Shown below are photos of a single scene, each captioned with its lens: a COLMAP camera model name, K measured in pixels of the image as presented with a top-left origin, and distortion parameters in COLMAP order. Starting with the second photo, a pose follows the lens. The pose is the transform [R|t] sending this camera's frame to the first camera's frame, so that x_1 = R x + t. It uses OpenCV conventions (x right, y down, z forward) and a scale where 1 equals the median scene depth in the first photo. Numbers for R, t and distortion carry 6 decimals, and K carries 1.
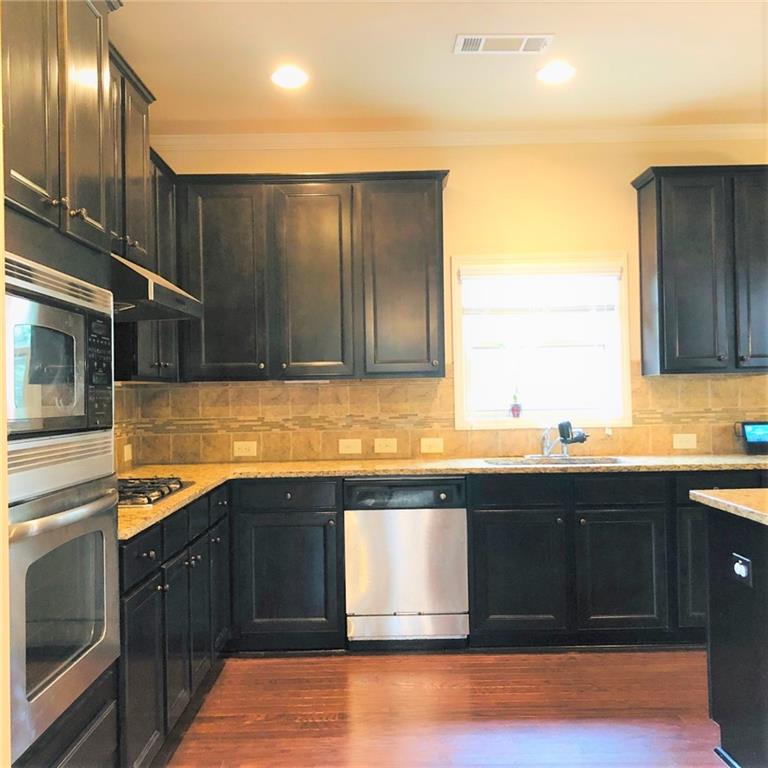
lens RADIAL K [[1022.9, 0, 384.7], [0, 1022.9, 381.9], [0, 0, 1]] dist [0.151090, 0.000000]
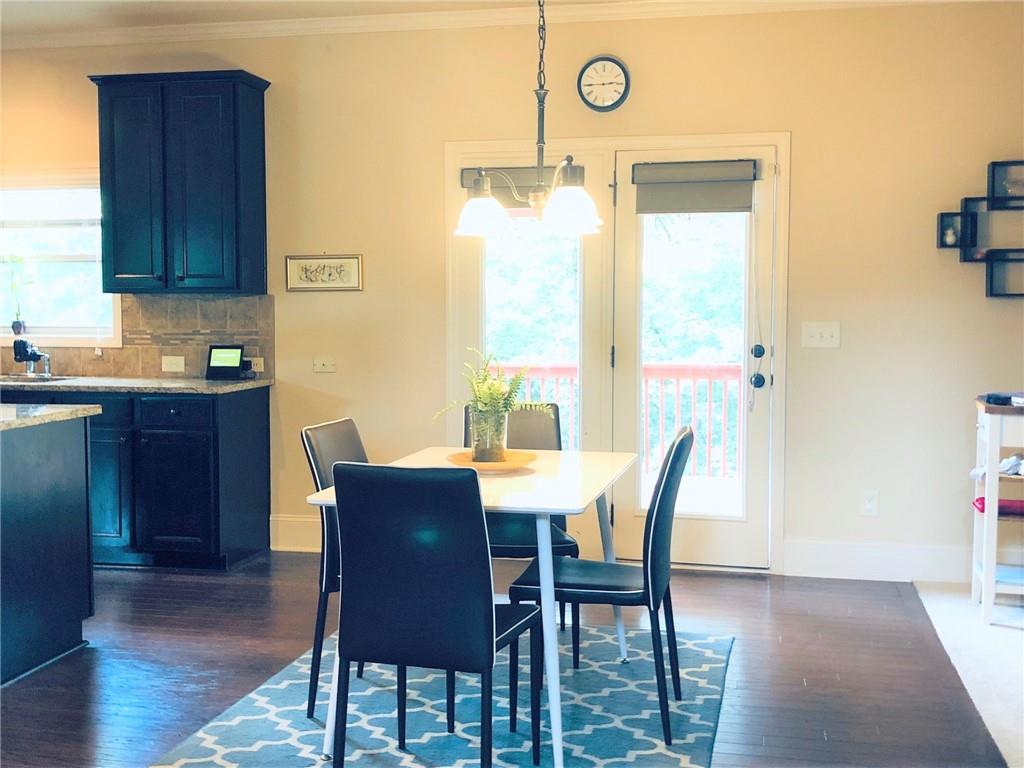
lens RADIAL K [[1154.4, 0, 513.8], [0, 1154.4, 381.6], [0, 0, 1]] dist [0.000964, 0.000000]
pose [[0.974026, 0.036391, -0.223492, 0.833321], [-0.020007, 0.996972, 0.075140, -0.012750], [0.225550, -0.068717, 0.971805, 0.036705]]
